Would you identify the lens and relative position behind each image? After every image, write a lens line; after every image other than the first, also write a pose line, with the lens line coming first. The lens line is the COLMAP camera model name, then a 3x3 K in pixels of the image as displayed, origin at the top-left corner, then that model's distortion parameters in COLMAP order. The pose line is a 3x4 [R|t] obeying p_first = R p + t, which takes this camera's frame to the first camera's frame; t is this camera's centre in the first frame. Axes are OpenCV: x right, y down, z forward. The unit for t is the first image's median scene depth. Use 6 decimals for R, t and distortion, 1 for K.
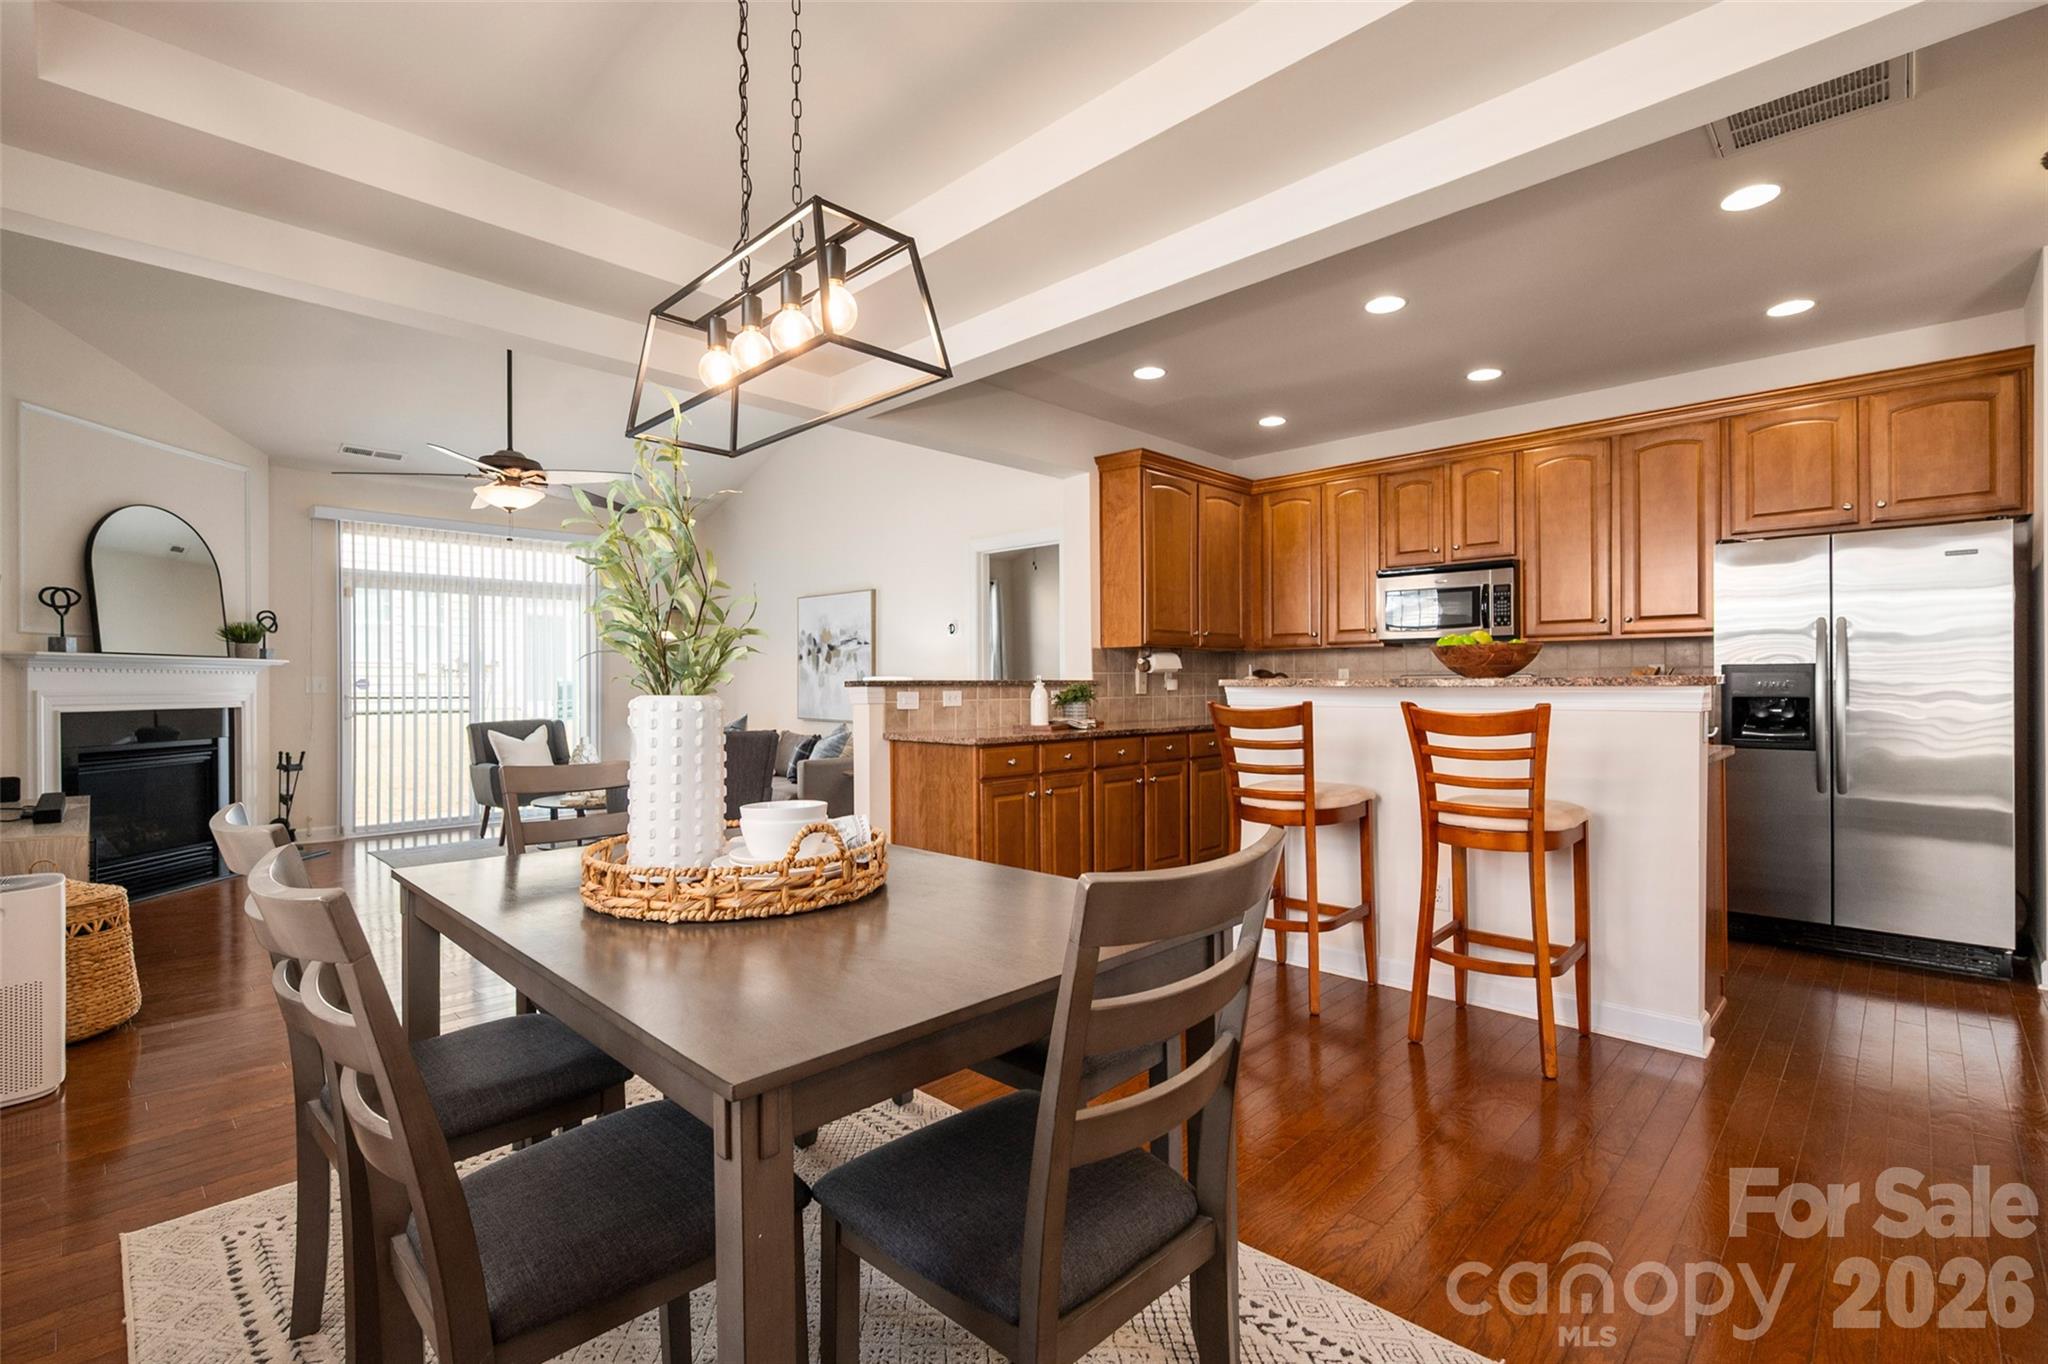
lens RADIAL K [[904.4, 0, 1032.0], [0, 904.4, 682.5], [0, 0, 1]] dist [-0.000781, -0.000551]
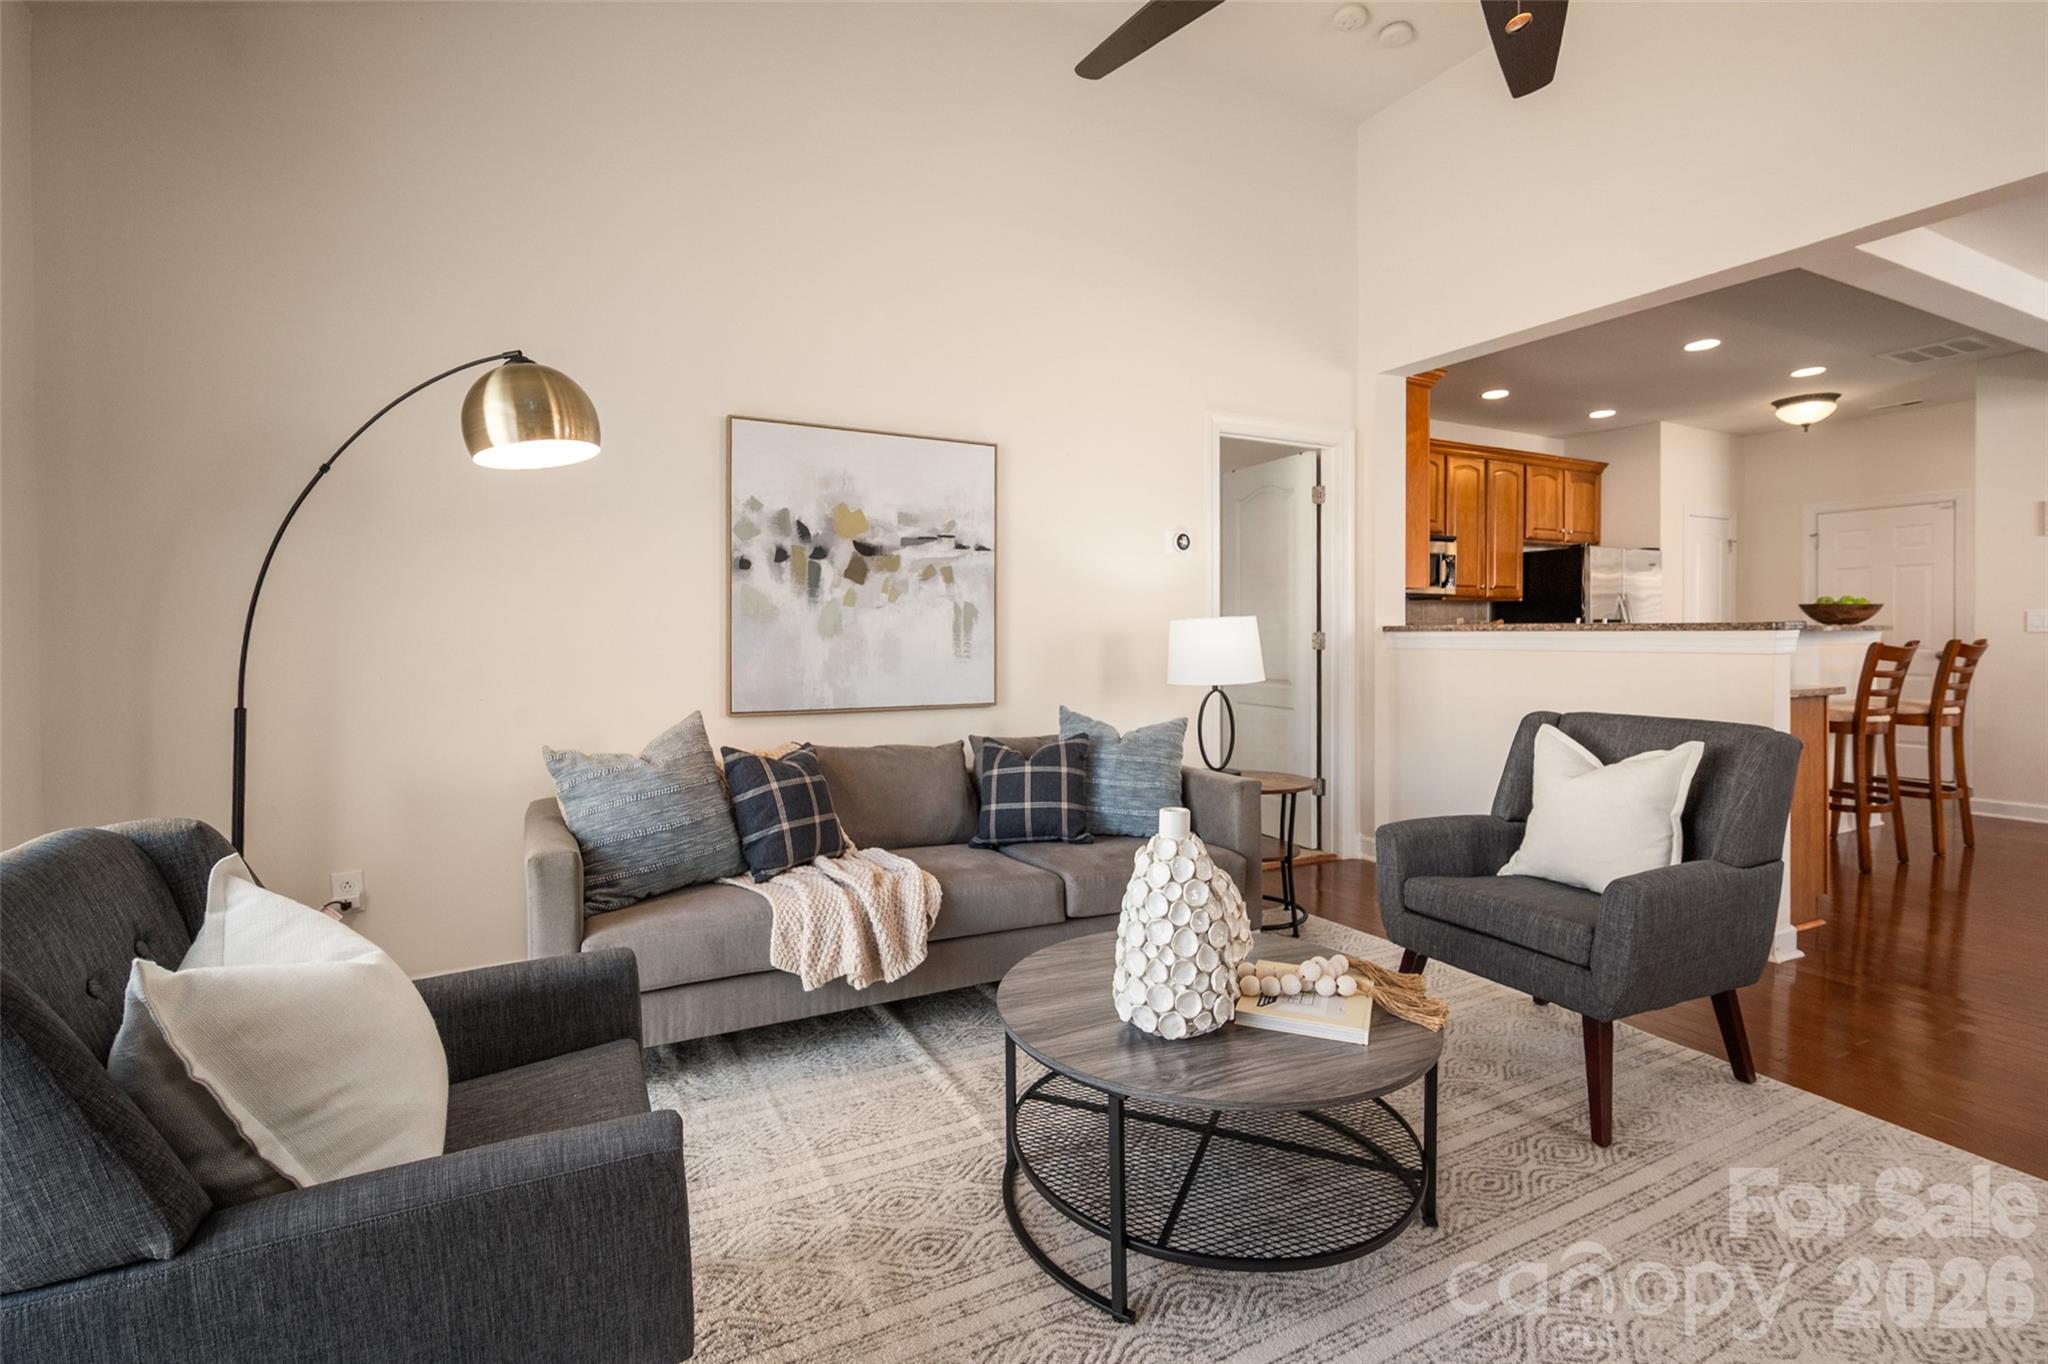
lens RADIAL K [[952.9, 0, 1005.2], [0, 952.9, 632.3], [0, 0, 1]] dist [0.013493, 0.001235]
pose [[0.311592, 0.004949, 0.950203, -1.006365], [0.003167, 0.999975, -0.006246, 0.009352], [-0.950211, 0.004956, 0.311569, 1.215172]]
